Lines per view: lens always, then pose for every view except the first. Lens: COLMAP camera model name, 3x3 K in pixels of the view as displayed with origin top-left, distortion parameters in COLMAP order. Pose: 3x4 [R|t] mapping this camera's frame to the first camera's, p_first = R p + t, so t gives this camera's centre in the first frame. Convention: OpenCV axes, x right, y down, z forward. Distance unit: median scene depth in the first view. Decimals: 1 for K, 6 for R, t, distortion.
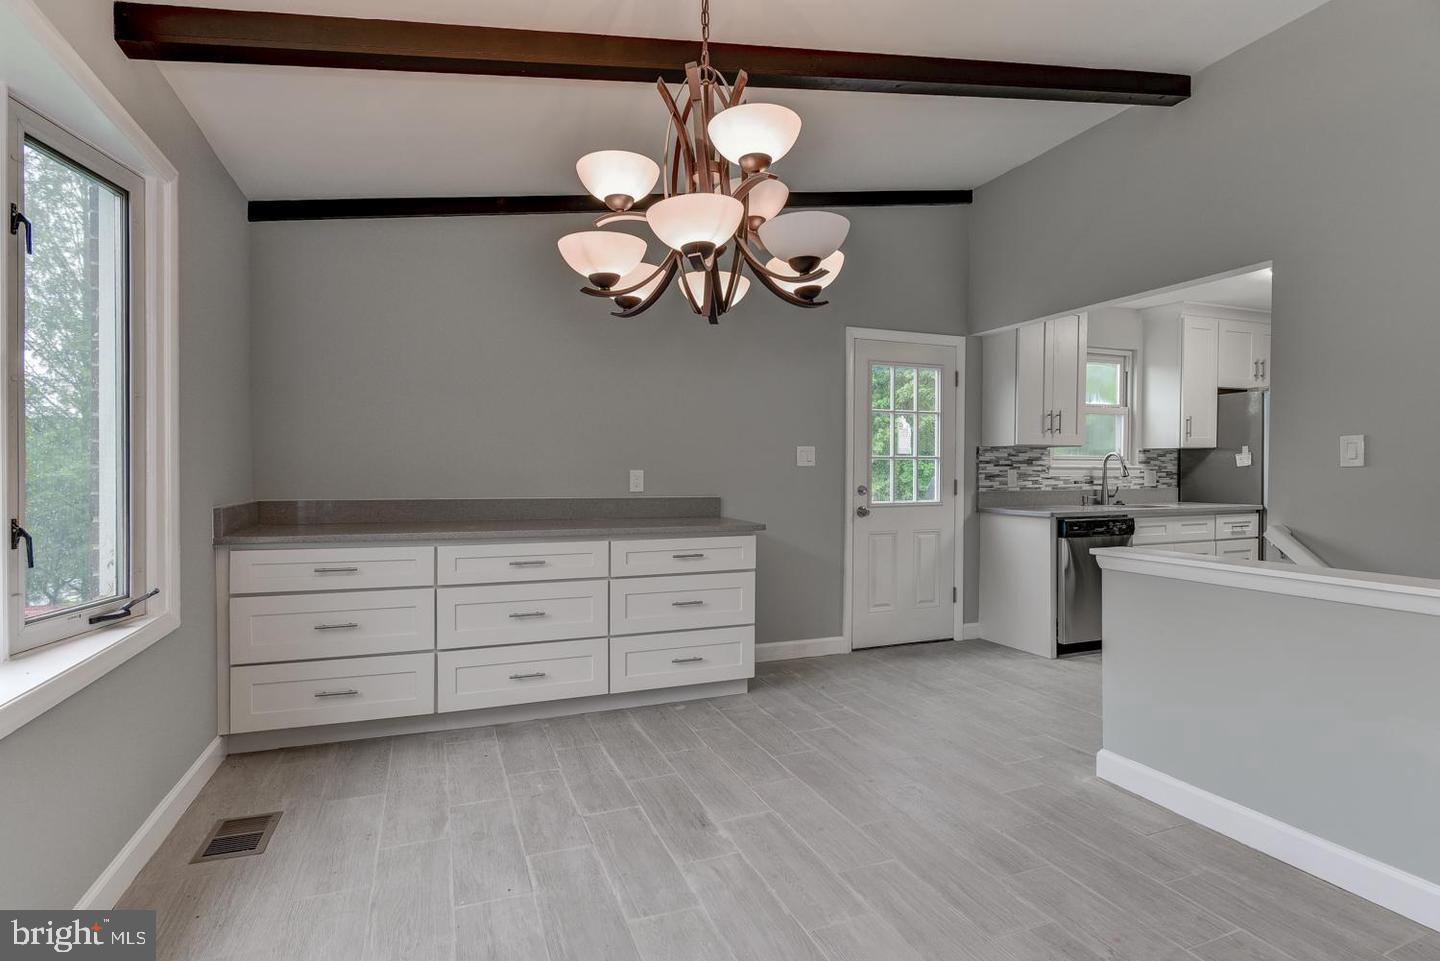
lens RADIAL K [[710.6, 0, 716.8], [0, 710.6, 482.0], [0, 0, 1]] dist [-0.011177, -0.000297]
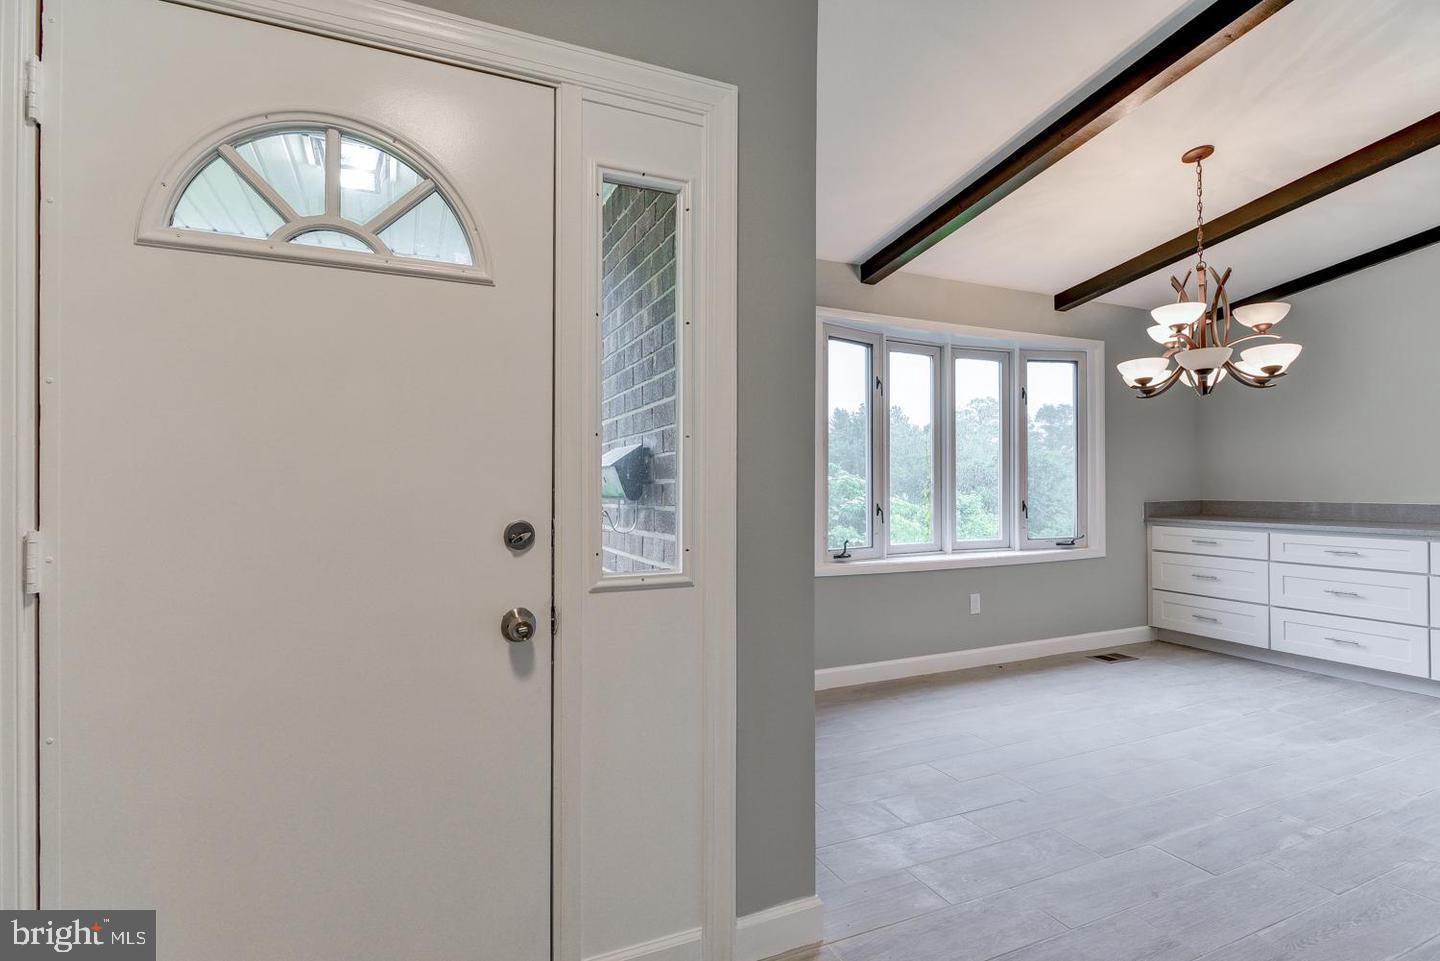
lens RADIAL K [[710.6, 0, 721.0], [0, 710.6, 484.4], [0, 0, 1]] dist [-0.011177, -0.000297]
pose [[0.048709, -0.002652, -0.998810, 1.026123], [-0.006515, 0.999974, -0.002973, 0.002910], [0.998792, 0.006652, 0.048690, -0.194596]]
